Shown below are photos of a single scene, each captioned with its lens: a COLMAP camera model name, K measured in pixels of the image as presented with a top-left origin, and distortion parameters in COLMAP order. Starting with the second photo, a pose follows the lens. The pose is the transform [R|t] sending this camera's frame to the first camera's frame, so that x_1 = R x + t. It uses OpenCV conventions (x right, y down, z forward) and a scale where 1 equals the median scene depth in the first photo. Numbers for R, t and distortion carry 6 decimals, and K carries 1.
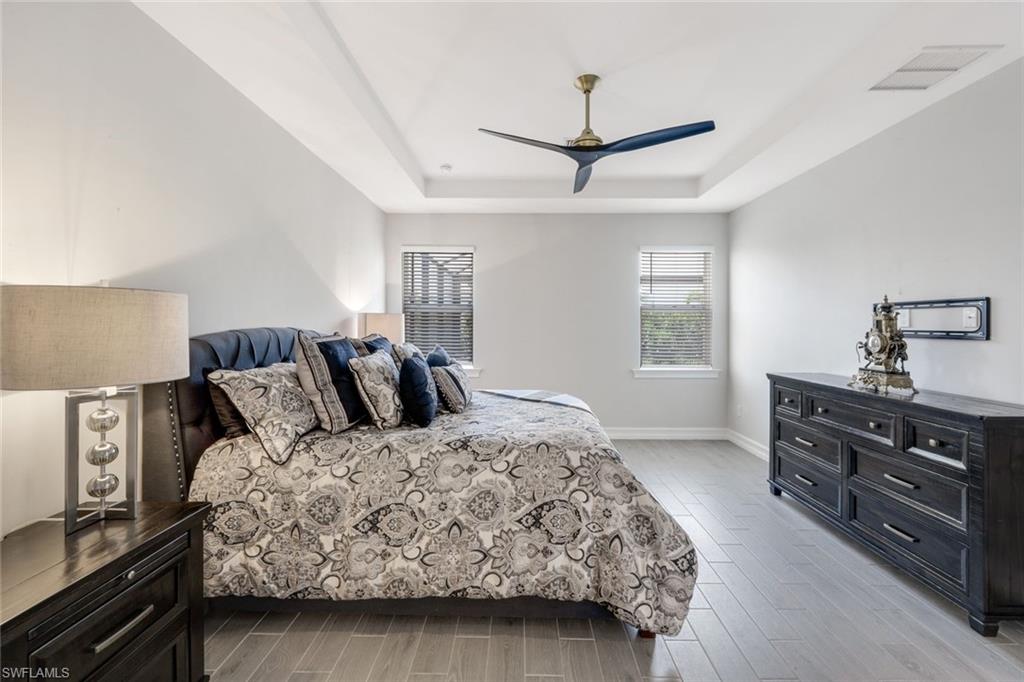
lens RADIAL K [[407.8, 0, 511.8], [0, 407.8, 328.7], [0, 0, 1]] dist [0.000470, 0.000022]
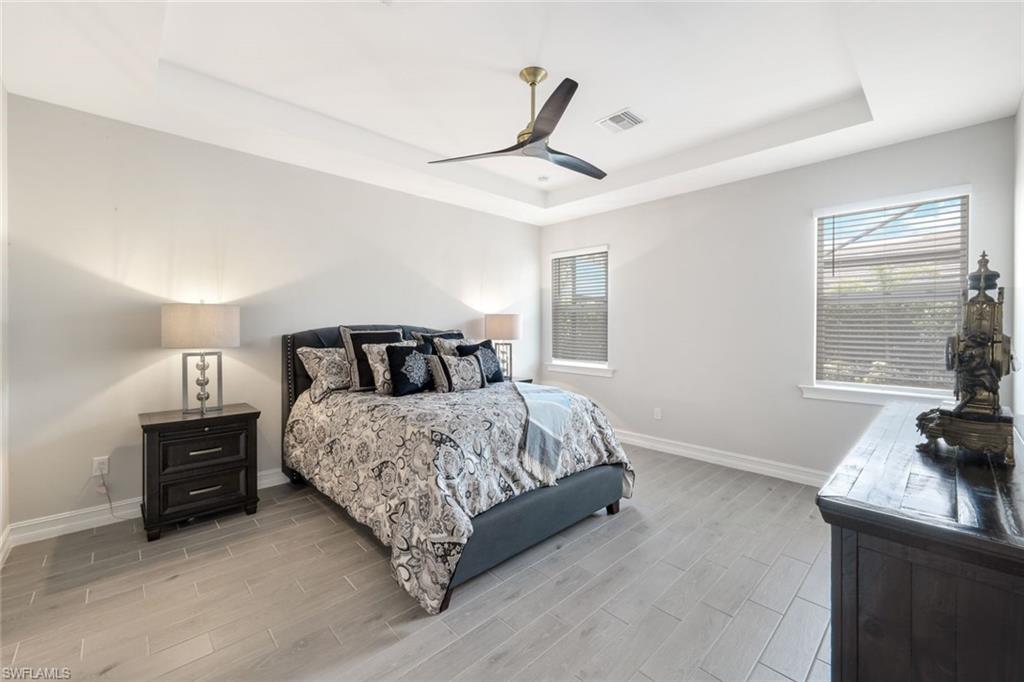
lens RADIAL K [[407.8, 0, 515.4], [0, 407.8, 332.5], [0, 0, 1]] dist [0.000470, 0.000022]
pose [[0.703683, 0.009013, -0.710457, 1.060480], [-0.007220, 0.999959, 0.005534, 0.017218], [0.710478, 0.001235, 0.703719, 0.339524]]
